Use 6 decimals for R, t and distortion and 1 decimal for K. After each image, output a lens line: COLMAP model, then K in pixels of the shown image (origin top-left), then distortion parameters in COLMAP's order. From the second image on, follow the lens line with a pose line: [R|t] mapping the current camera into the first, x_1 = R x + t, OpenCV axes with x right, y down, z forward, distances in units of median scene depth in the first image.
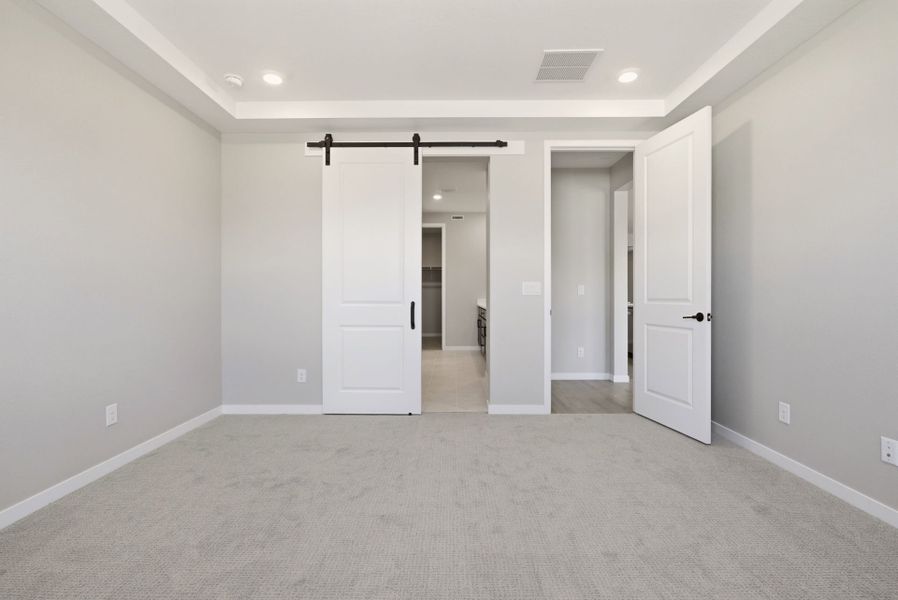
lens RADIAL K [[405.0, 0, 450.4], [0, 405.0, 295.5], [0, 0, 1]] dist [-0.010158, 0.002200]
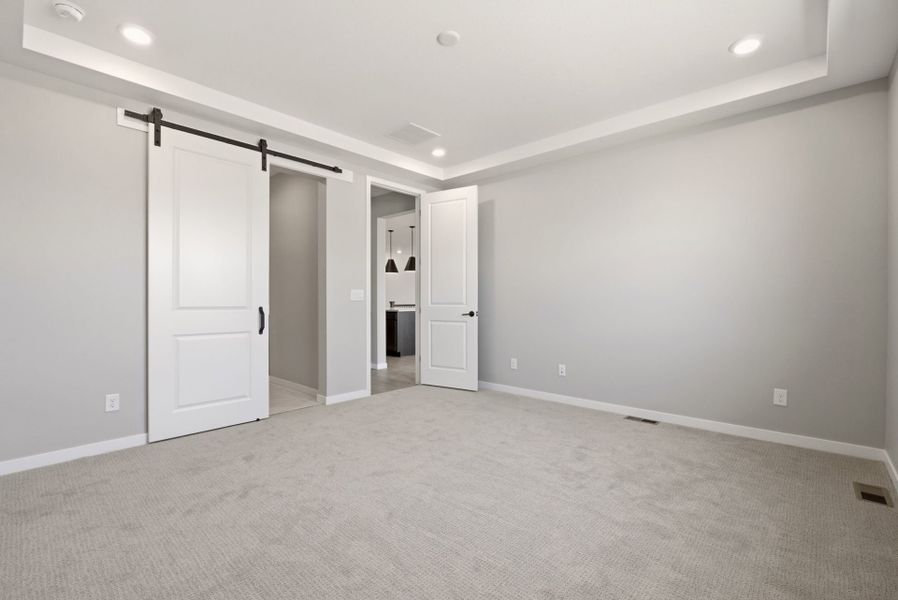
lens RADIAL K [[405.0, 0, 452.5], [0, 405.0, 304.3], [0, 0, 1]] dist [-0.010158, 0.002200]
pose [[0.662769, -0.006824, 0.748793, -0.545717], [0.001140, 0.999967, 0.008104, 0.001251], [-0.748823, -0.004518, 0.662755, -0.017670]]
